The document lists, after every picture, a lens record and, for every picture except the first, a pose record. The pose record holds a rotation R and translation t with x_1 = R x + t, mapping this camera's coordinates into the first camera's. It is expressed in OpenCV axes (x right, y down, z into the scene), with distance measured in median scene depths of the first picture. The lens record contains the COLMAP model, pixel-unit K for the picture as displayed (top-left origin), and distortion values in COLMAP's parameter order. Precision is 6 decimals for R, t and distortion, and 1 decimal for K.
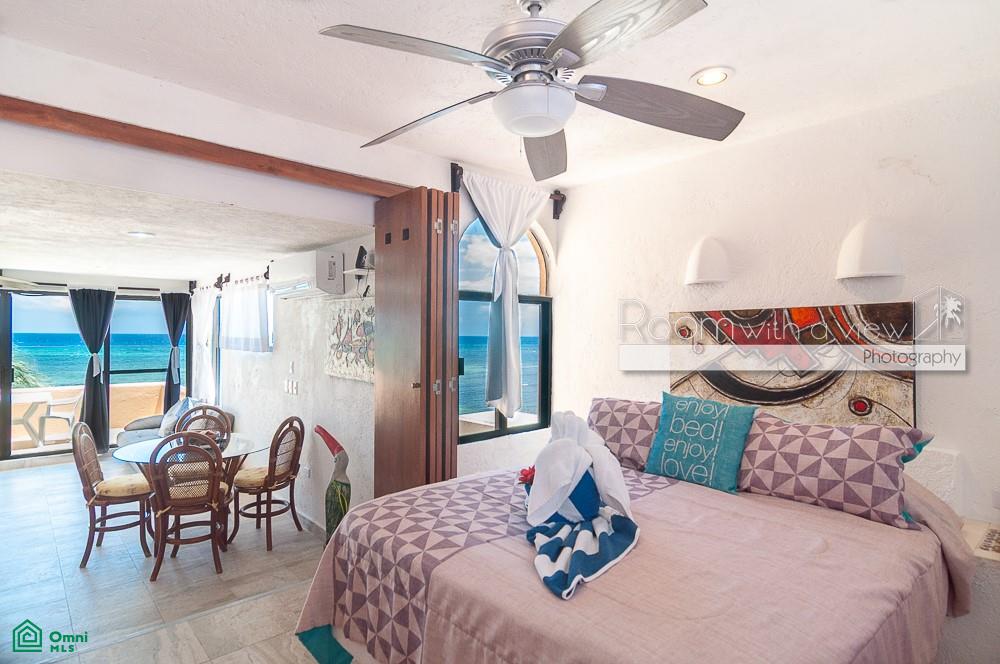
lens RADIAL K [[540.2, 0, 502.0], [0, 540.2, 324.2], [0, 0, 1]] dist [-0.000759, 0.002076]
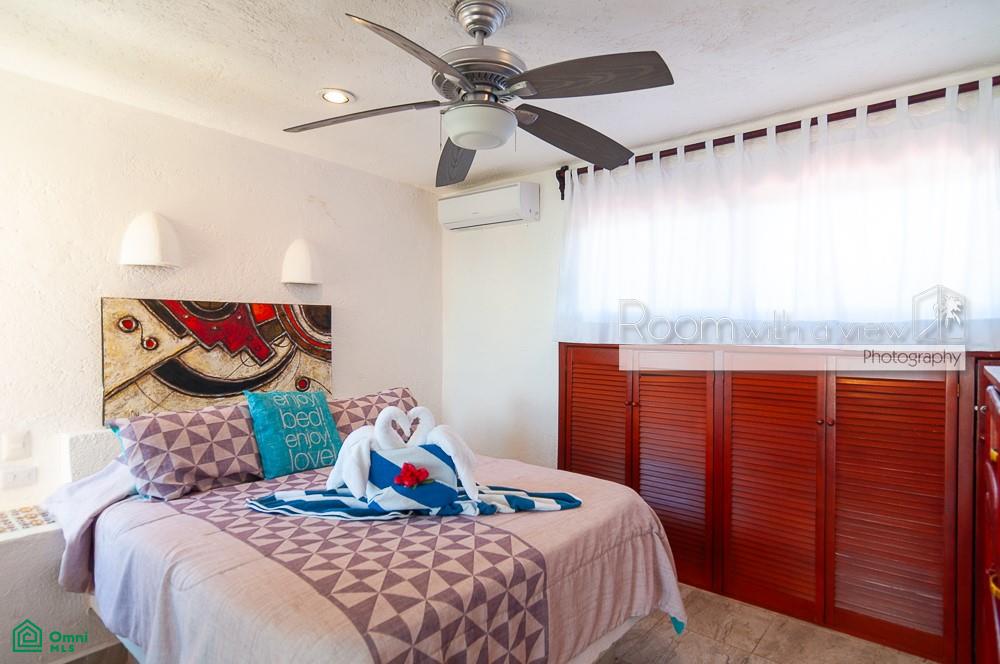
lens RADIAL K [[540.2, 0, 505.5], [0, 540.2, 335.8], [0, 0, 1]] dist [-0.000759, 0.002076]
pose [[-0.152611, -0.012421, 0.988208, -0.662545], [-0.028353, 0.999564, 0.008185, 0.013097], [-0.987880, -0.026770, -0.152897, 0.714343]]
